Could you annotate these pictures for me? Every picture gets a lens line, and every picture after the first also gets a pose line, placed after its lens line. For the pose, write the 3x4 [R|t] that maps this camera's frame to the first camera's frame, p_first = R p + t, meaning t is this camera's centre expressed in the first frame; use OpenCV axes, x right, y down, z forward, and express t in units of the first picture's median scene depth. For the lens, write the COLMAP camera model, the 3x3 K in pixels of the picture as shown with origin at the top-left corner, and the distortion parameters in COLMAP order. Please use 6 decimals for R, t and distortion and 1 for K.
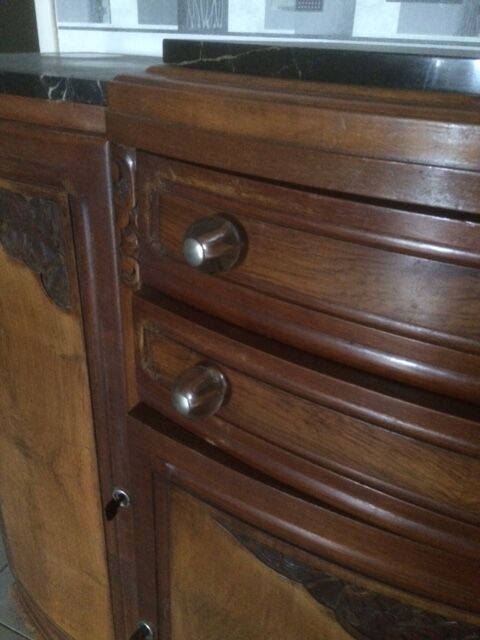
lens RADIAL K [[541.1, 0, 240.0], [0, 541.1, 320.0], [0, 0, 1]] dist [0.152348, -0.223351]
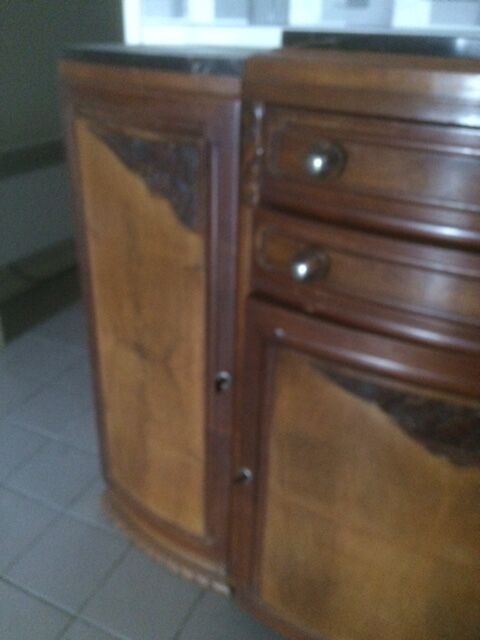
lens RADIAL K [[559.6, 0, 240.0], [0, 559.6, 320.0], [0, 0, 1]] dist [0.146163, -0.259851]
pose [[0.999897, -0.014134, -0.002569, -0.244469], [0.014132, 0.999900, -0.000842, 0.259859], [0.002581, 0.000805, 0.999996, -0.506657]]
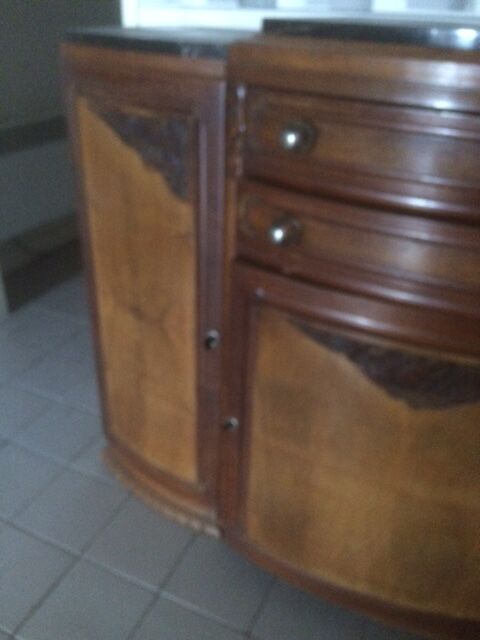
lens RADIAL K [[559.6, 0, 240.0], [0, 559.6, 320.0], [0, 0, 1]] dist [0.146163, -0.259851]
pose [[0.999941, -0.010366, -0.003364, -0.196699], [0.010478, 0.999330, 0.035055, 0.320665], [0.002998, -0.035088, 0.999380, -0.703107]]
